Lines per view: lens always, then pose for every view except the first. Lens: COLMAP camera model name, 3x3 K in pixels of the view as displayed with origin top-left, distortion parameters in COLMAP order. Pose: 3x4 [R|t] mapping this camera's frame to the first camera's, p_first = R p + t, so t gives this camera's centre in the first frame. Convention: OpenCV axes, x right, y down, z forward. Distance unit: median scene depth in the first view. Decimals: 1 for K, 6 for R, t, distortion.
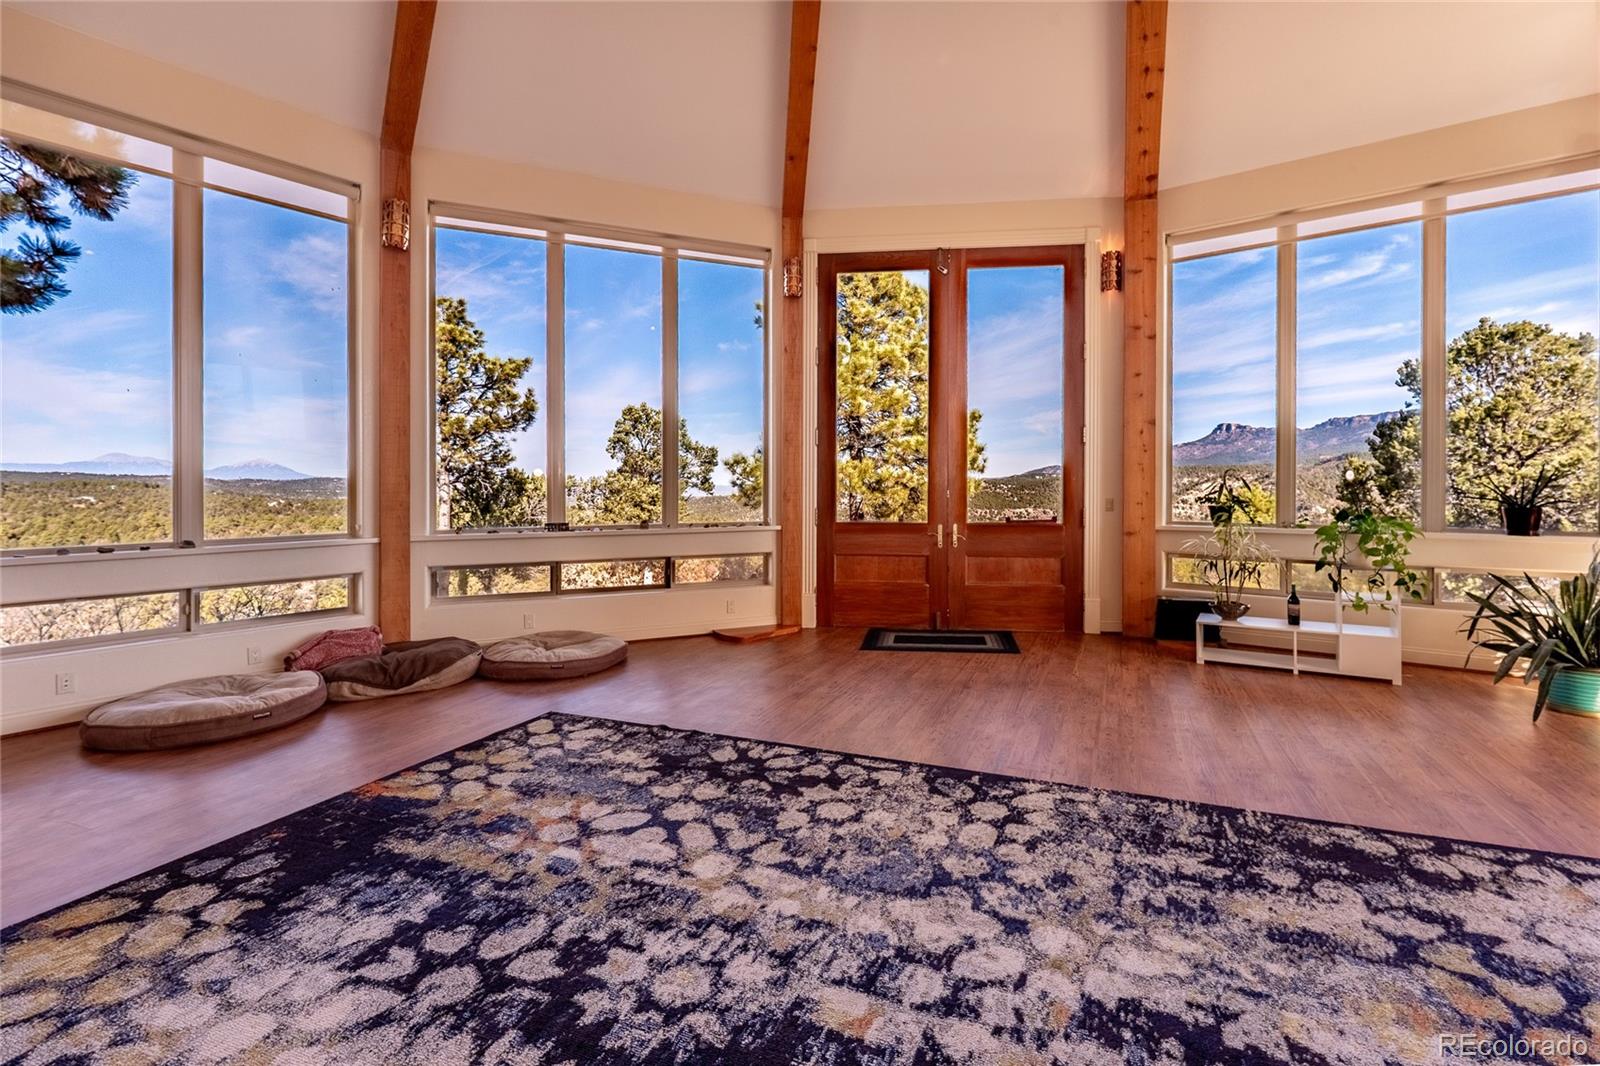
lens RADIAL K [[665.4, 0, 843.9], [0, 665.4, 488.5], [0, 0, 1]] dist [0.000958, -0.000533]
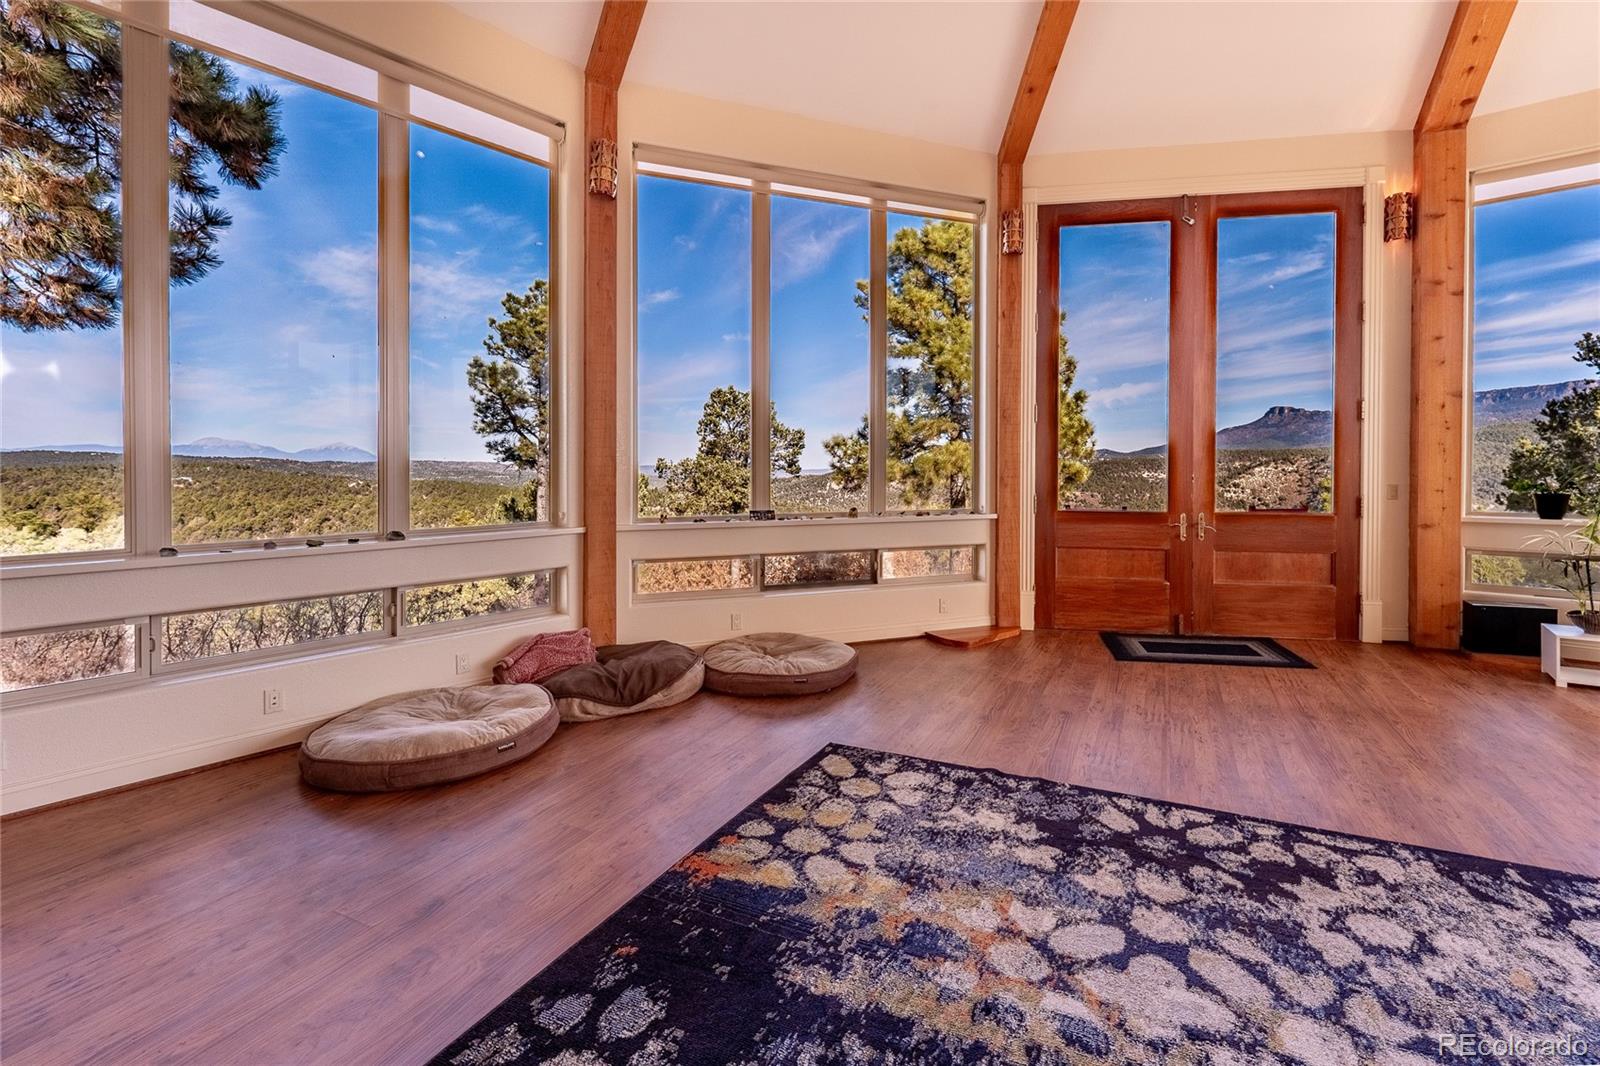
lens RADIAL K [[645.6, 0, 848.1], [0, 645.6, 473.6], [0, 0, 1]] dist [0.001048, -0.000458]
pose [[0.998817, 0.002397, -0.048559, -0.274627], [-0.002234, 0.999992, 0.003400, -0.000105], [0.048567, -0.003288, 0.998815, 0.148273]]
